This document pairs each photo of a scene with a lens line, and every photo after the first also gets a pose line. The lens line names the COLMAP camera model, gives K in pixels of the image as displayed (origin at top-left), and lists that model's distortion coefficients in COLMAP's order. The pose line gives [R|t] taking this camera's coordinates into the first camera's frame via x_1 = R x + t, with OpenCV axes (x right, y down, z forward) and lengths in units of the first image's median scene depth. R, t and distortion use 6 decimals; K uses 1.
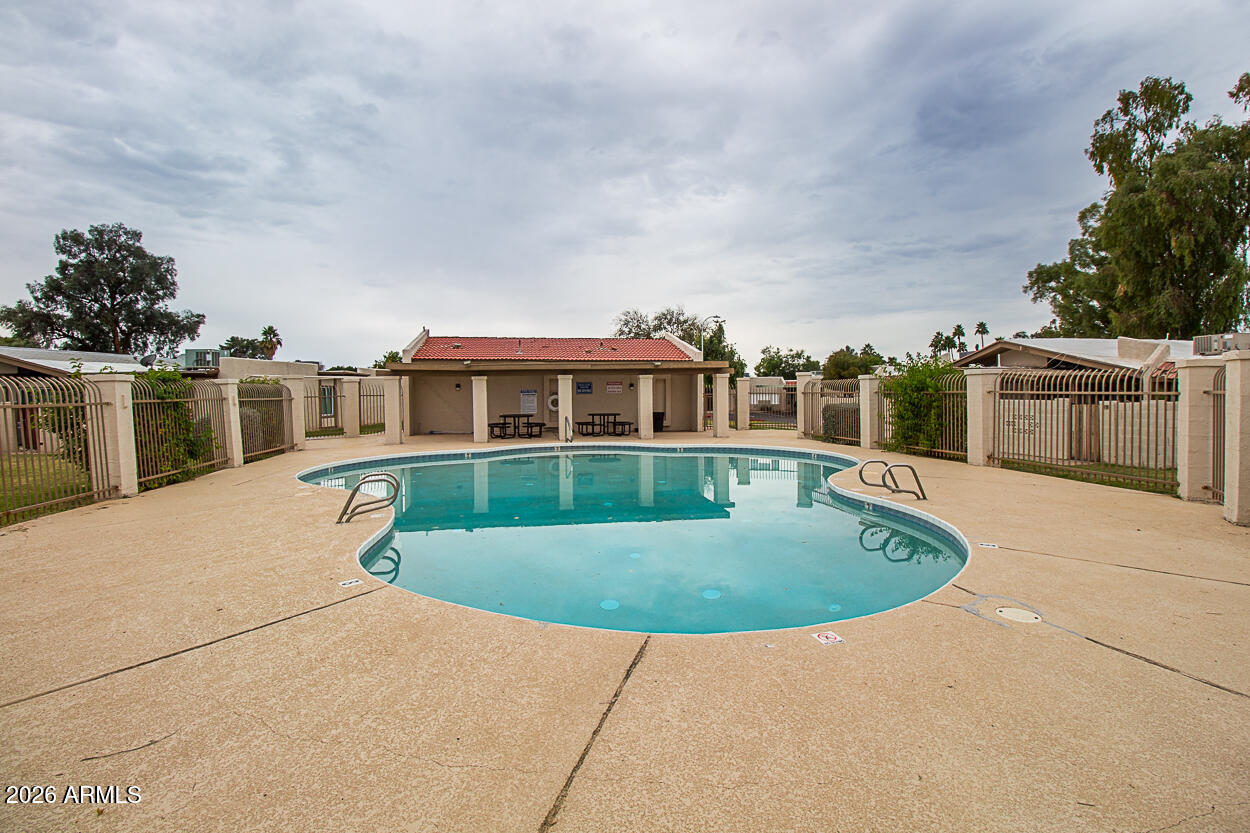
lens RADIAL K [[586.3, 0, 626.9], [0, 586.3, 405.3], [0, 0, 1]] dist [0.000326, -0.012212]
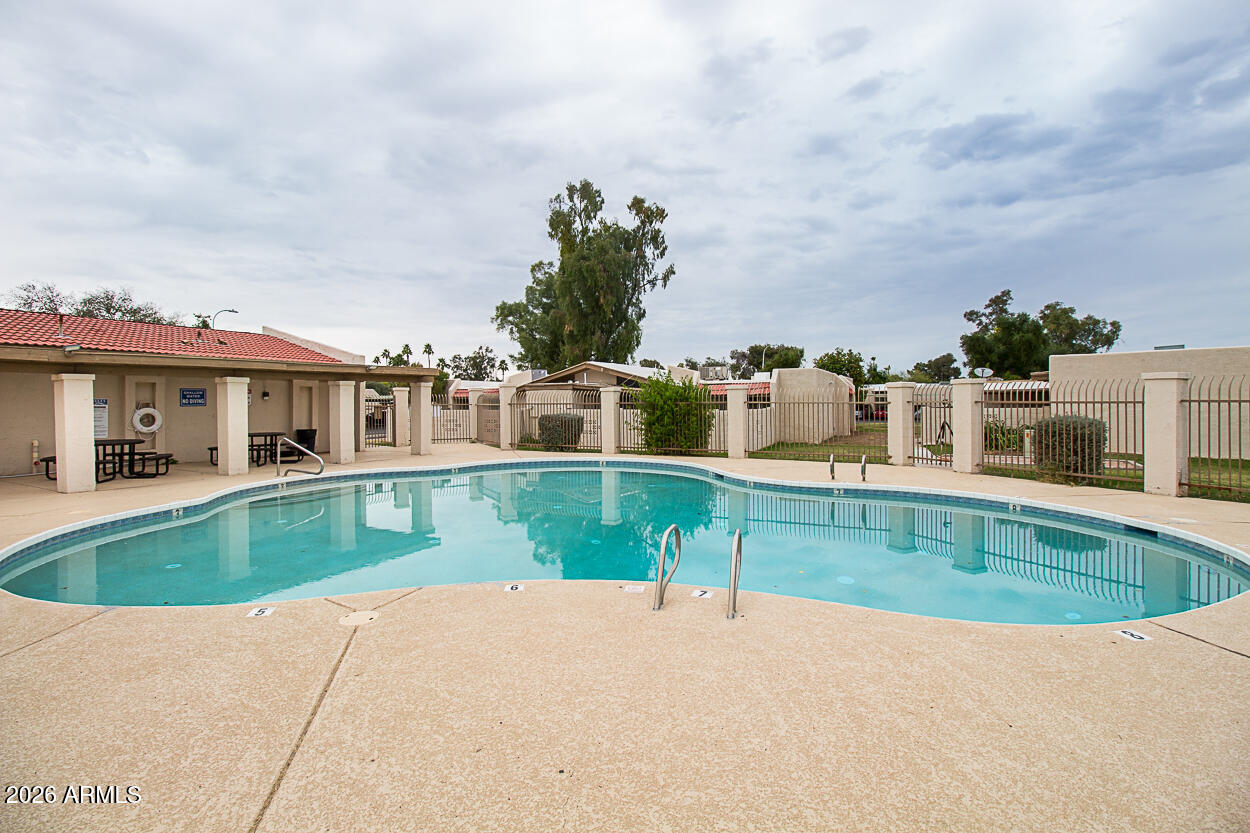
lens RADIAL K [[569.4, 0, 626.8], [0, 569.4, 404.2], [0, 0, 1]] dist [0.000039, -0.000134]
pose [[0.615632, -0.002375, 0.788031, -0.113164], [0.022563, 0.999639, -0.014614, -0.000249], [-0.787711, 0.026777, 0.615463, 0.079543]]
